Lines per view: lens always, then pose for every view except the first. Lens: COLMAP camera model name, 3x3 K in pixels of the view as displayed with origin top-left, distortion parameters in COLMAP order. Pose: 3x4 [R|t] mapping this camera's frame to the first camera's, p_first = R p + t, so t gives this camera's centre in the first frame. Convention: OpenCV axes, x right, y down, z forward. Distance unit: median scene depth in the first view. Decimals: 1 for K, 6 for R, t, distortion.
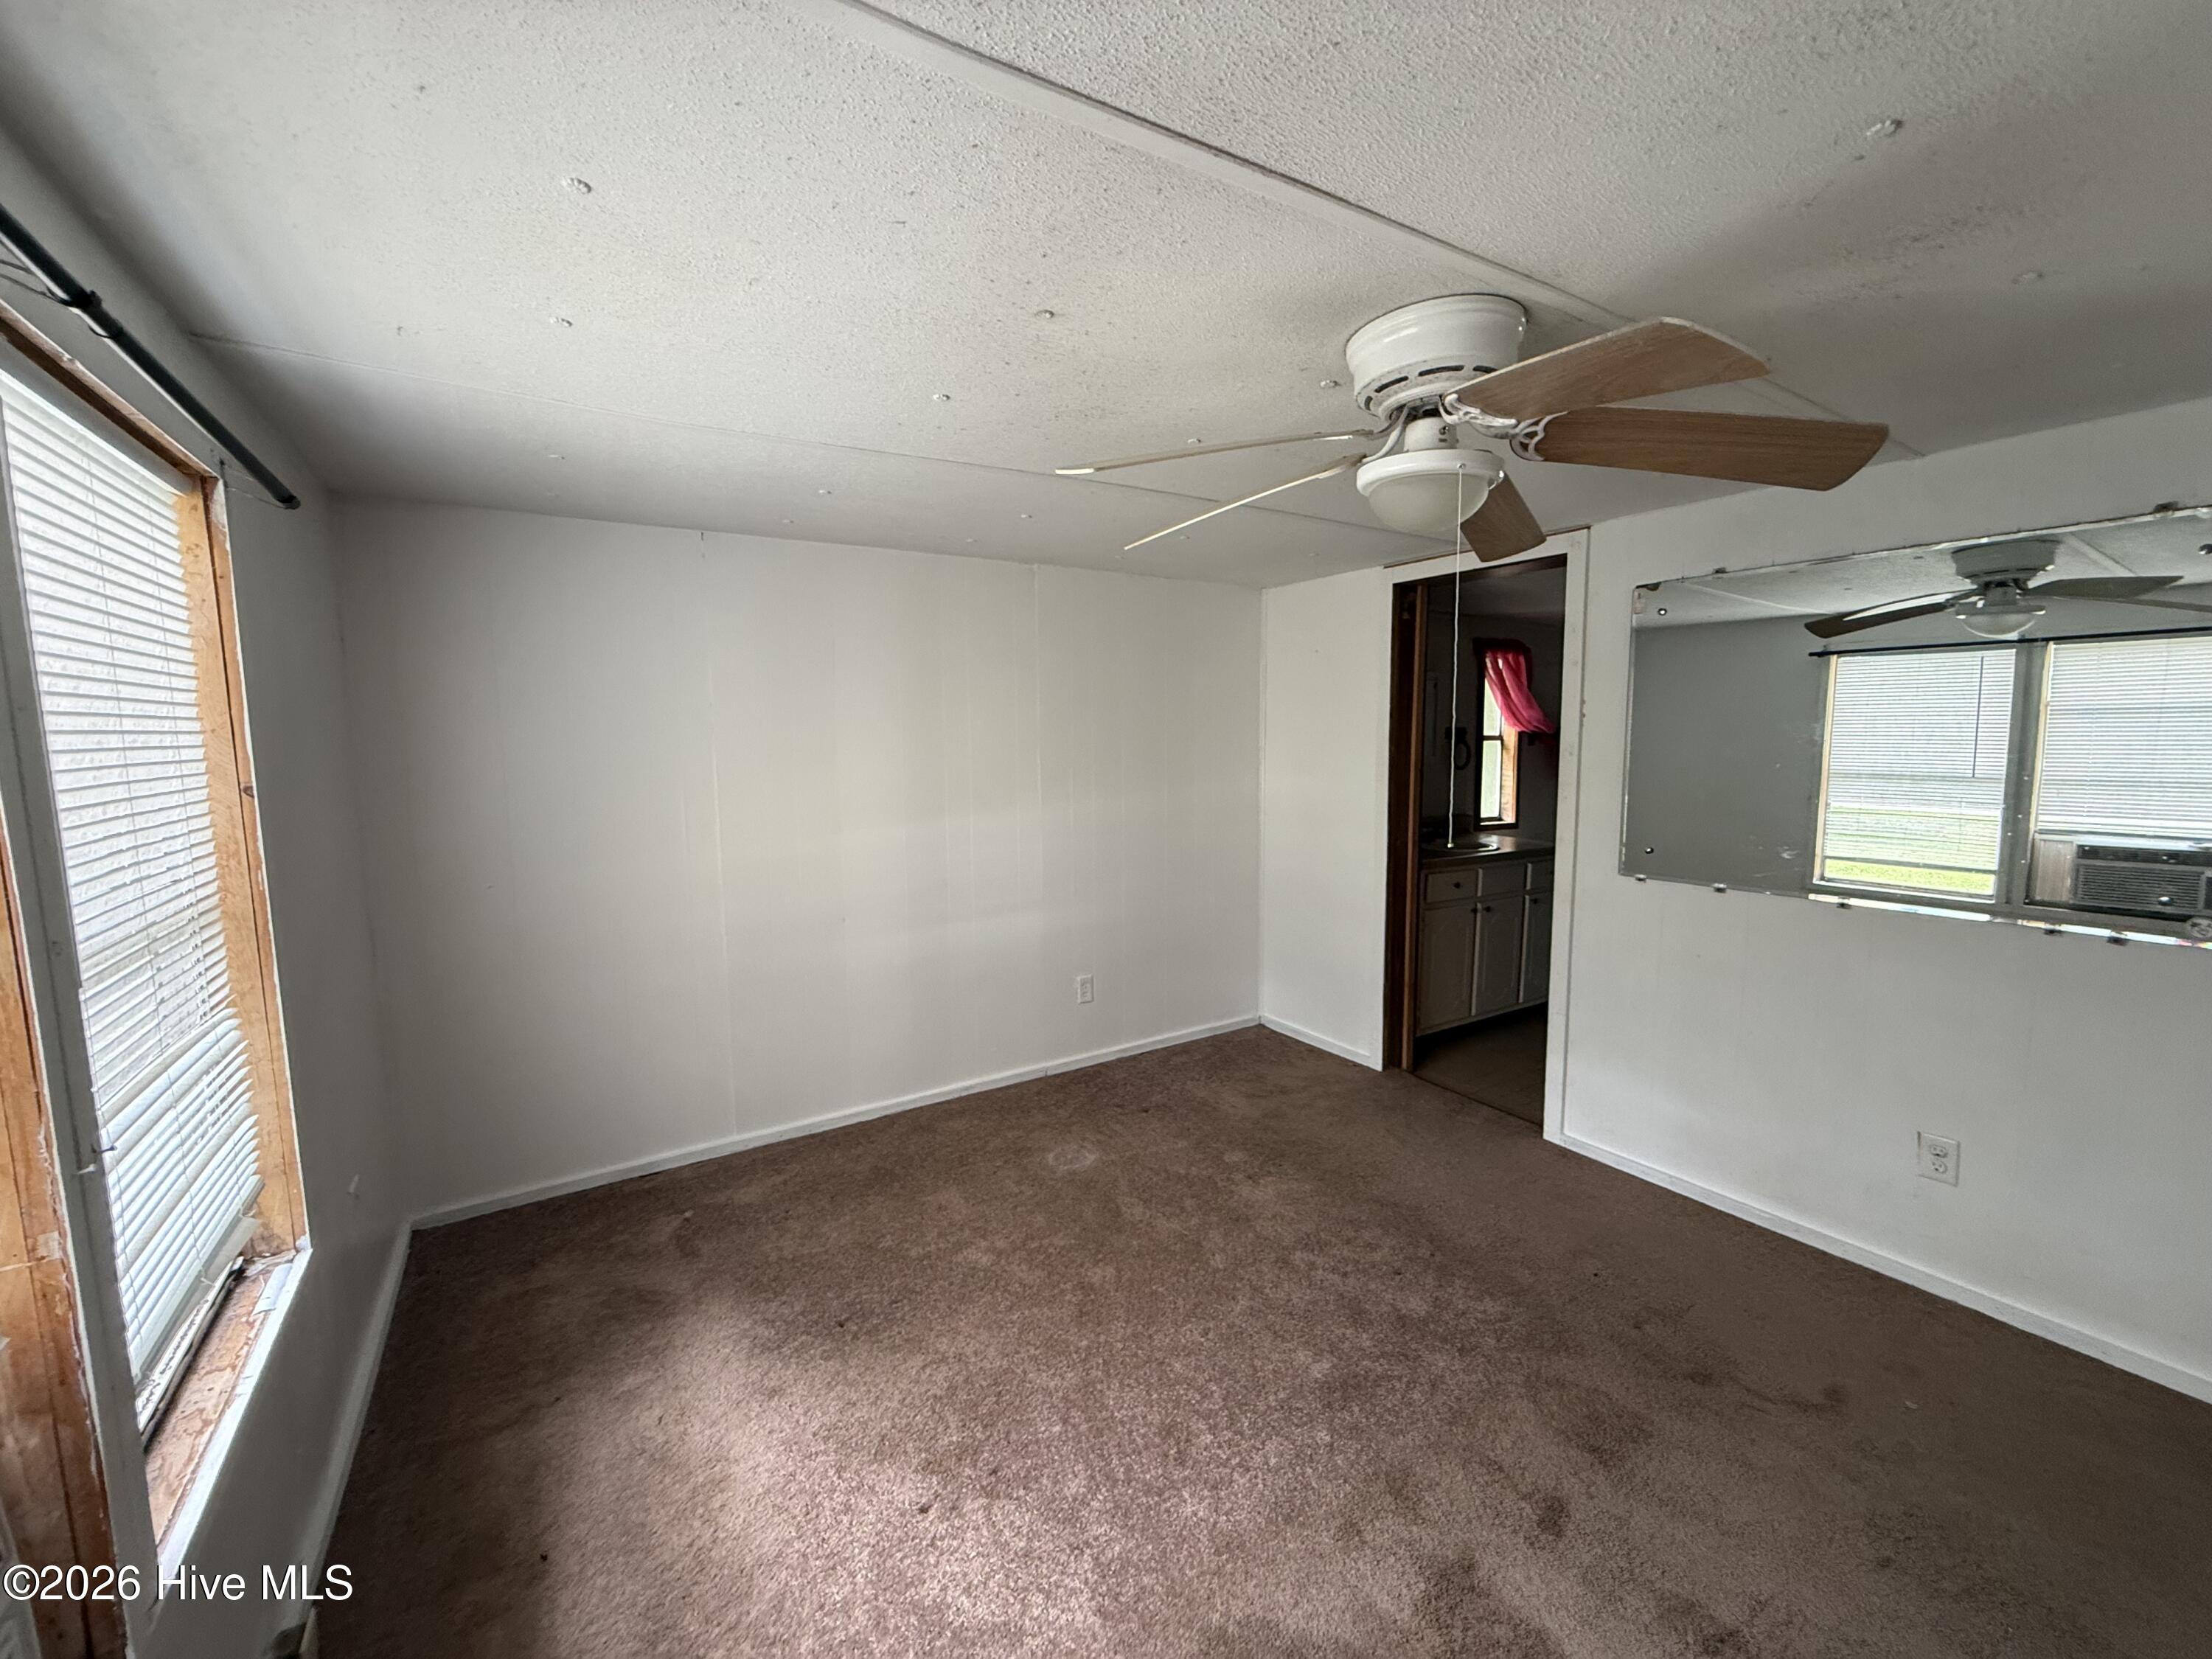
lens RADIAL K [[879.3, 0, 1101.1], [0, 879.3, 825.7], [0, 0, 1]] dist [-0.001845, 0.000028]
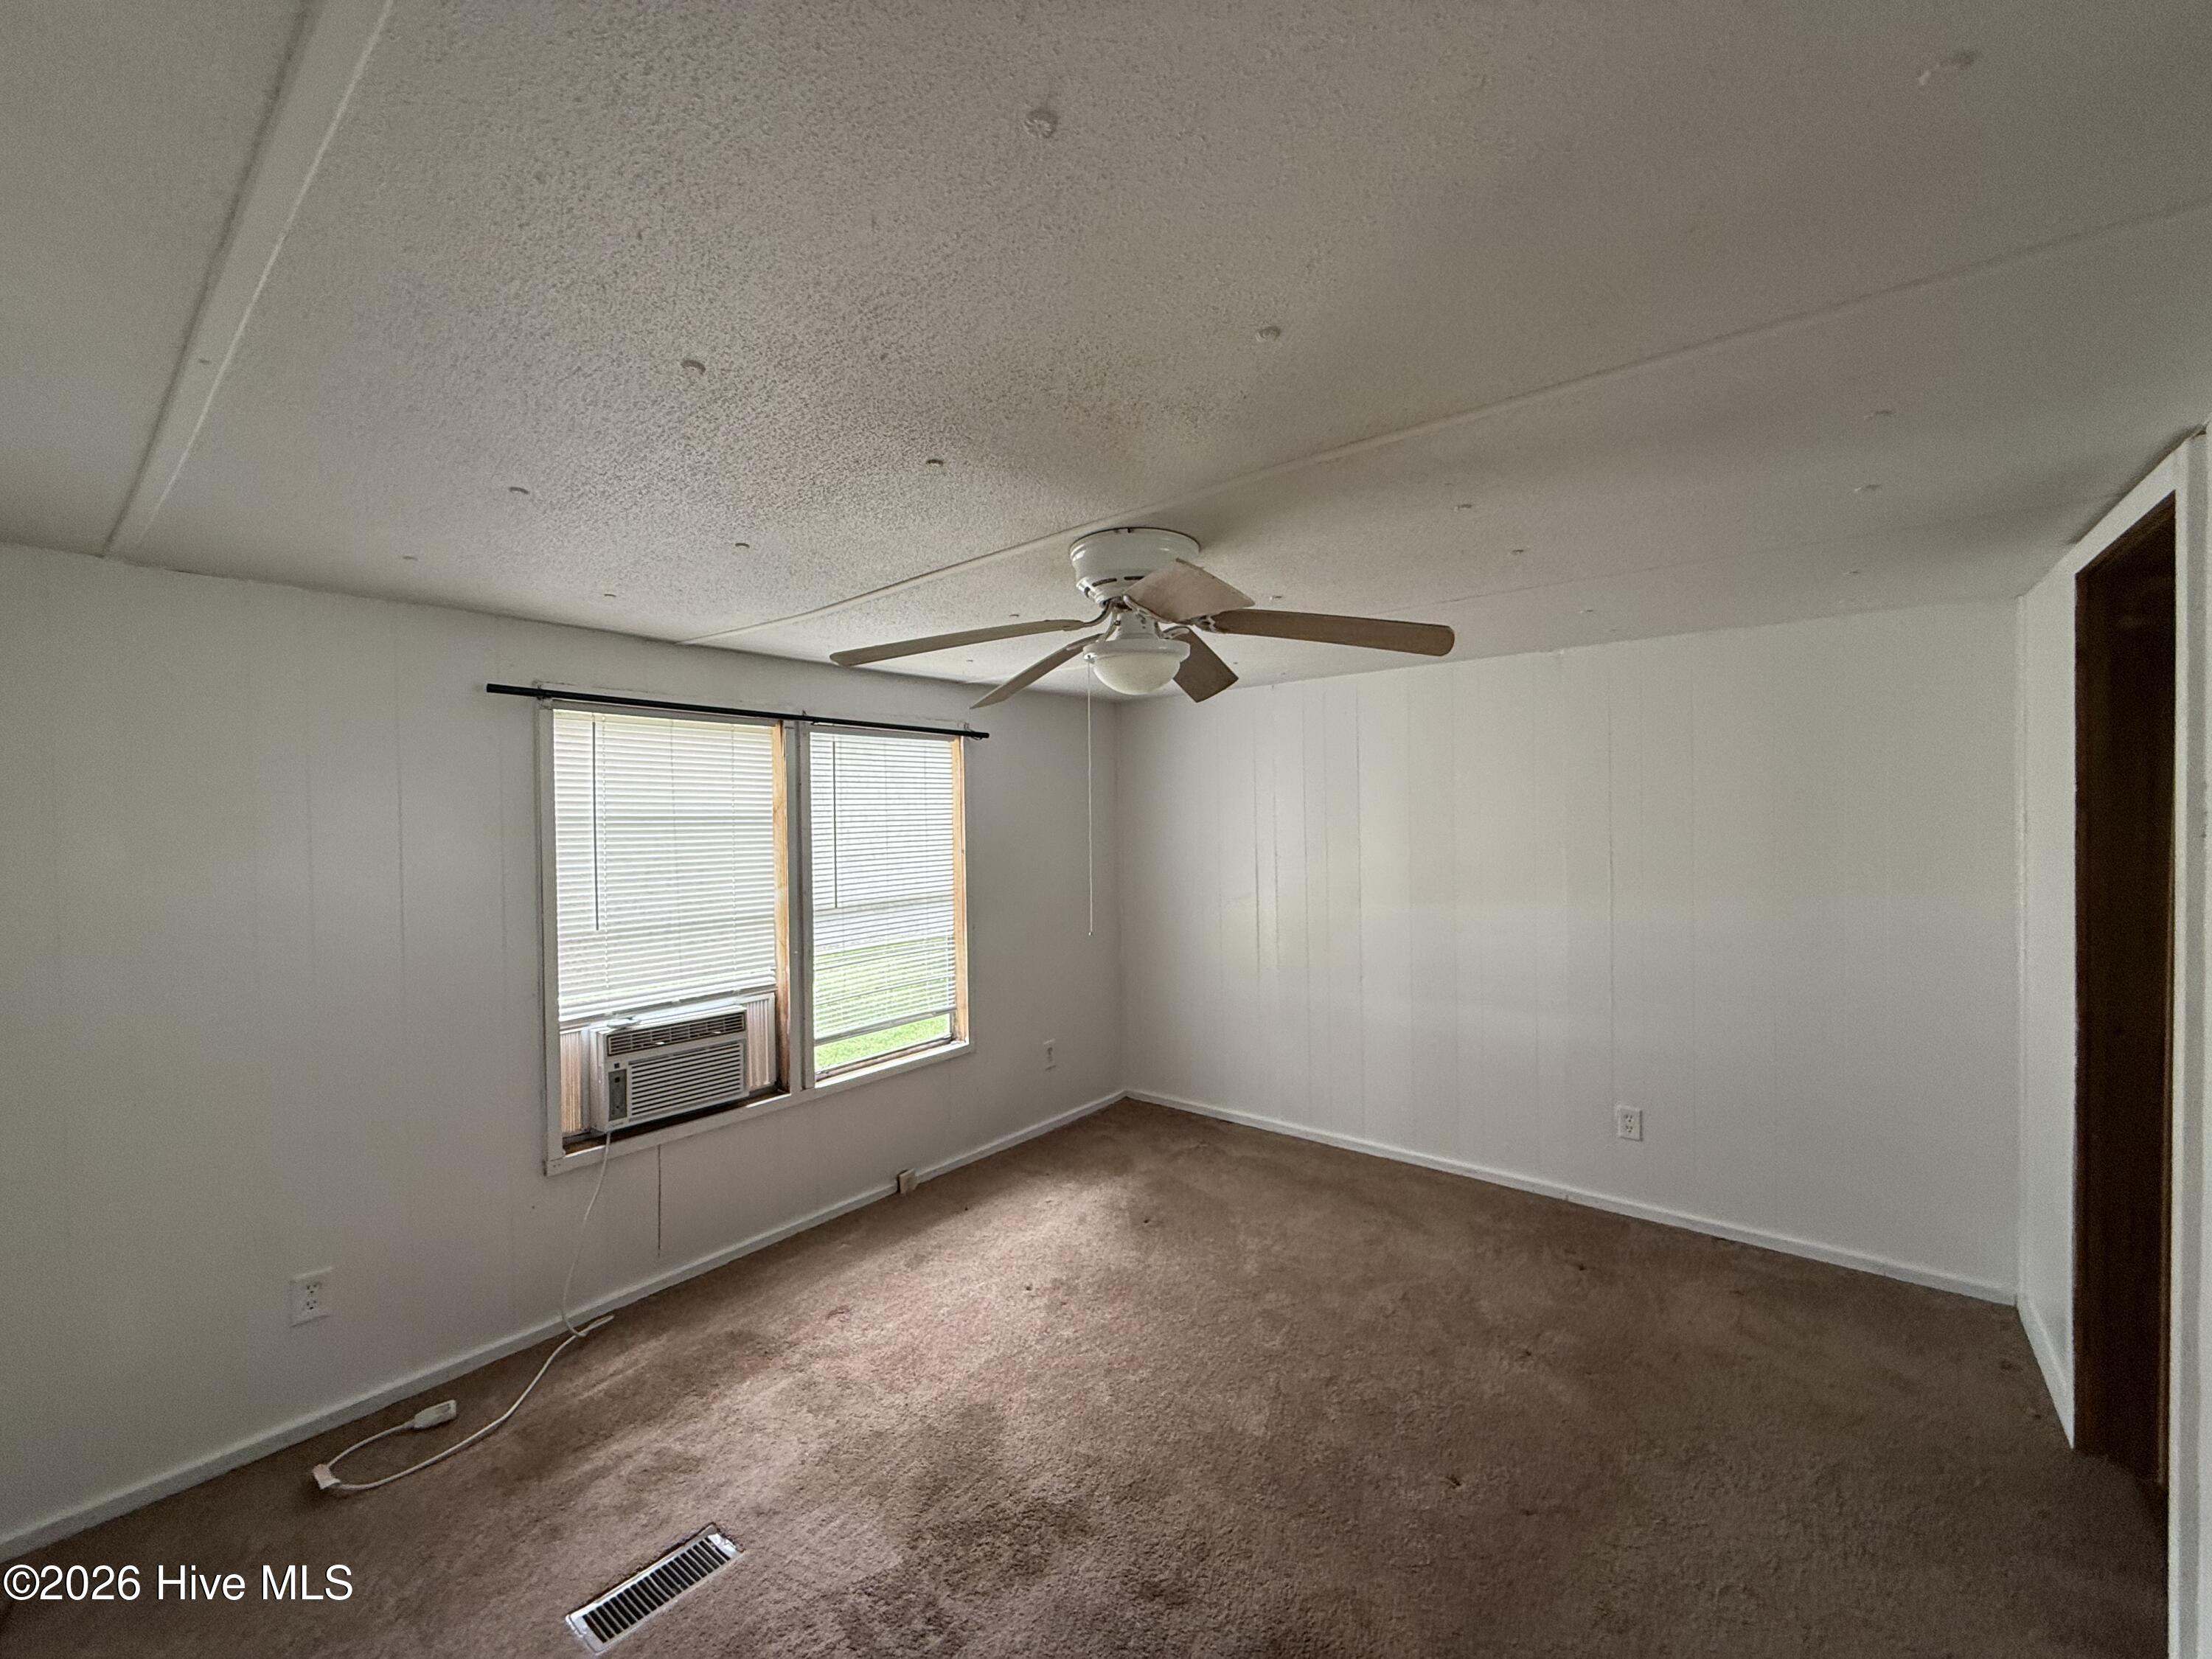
lens RADIAL K [[879.3, 0, 1101.1], [0, 879.3, 825.7], [0, 0, 1]] dist [-0.001845, 0.000028]
pose [[0.319762, 0.018102, -0.947325, 0.826035], [-0.084687, 0.996362, -0.009546, -0.067823], [0.943706, 0.083279, 0.320132, 0.286826]]
